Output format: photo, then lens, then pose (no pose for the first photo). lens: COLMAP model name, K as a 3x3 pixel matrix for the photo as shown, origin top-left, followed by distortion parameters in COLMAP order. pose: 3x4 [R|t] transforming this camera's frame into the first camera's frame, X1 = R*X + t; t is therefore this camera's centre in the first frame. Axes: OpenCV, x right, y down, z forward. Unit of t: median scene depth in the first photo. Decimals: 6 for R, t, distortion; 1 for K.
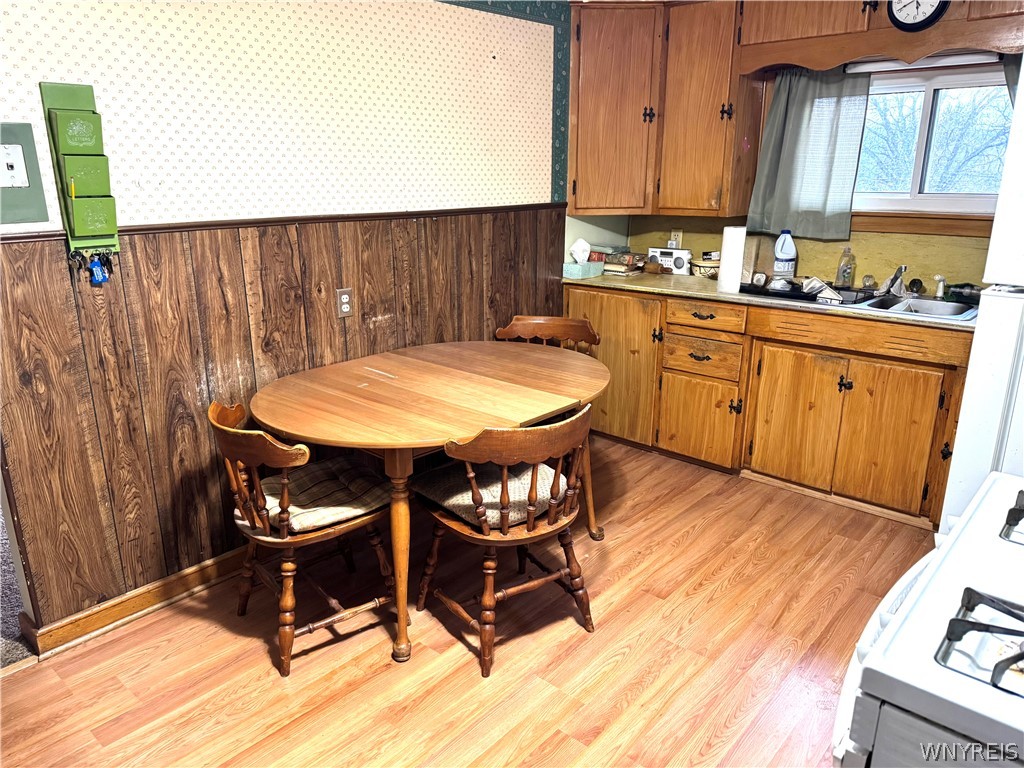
lens RADIAL K [[726.1, 0, 506.8], [0, 726.1, 389.9], [0, 0, 1]] dist [-0.002726, -0.019409]
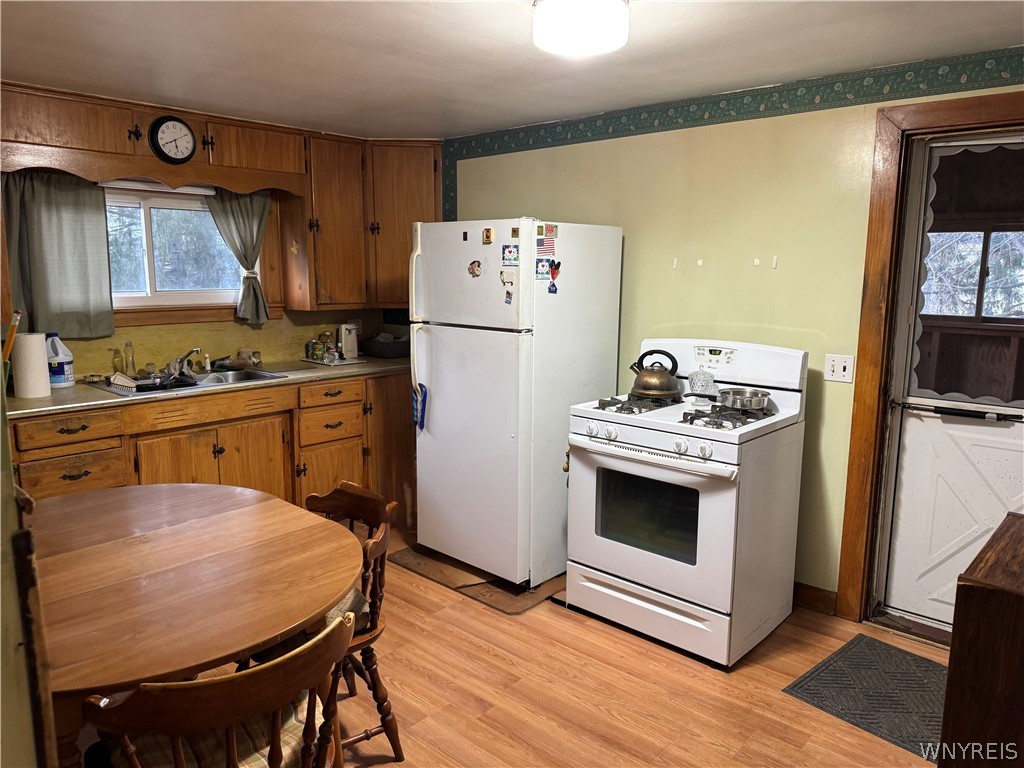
lens RADIAL K [[726.1, 0, 506.1], [0, 726.1, 381.8], [0, 0, 1]] dist [-0.002726, -0.019409]
pose [[-0.021690, -0.147160, 0.988875, -0.663259], [0.275701, 0.949874, 0.147403, -0.152061], [-0.960999, 0.275831, 0.019969, 0.478197]]
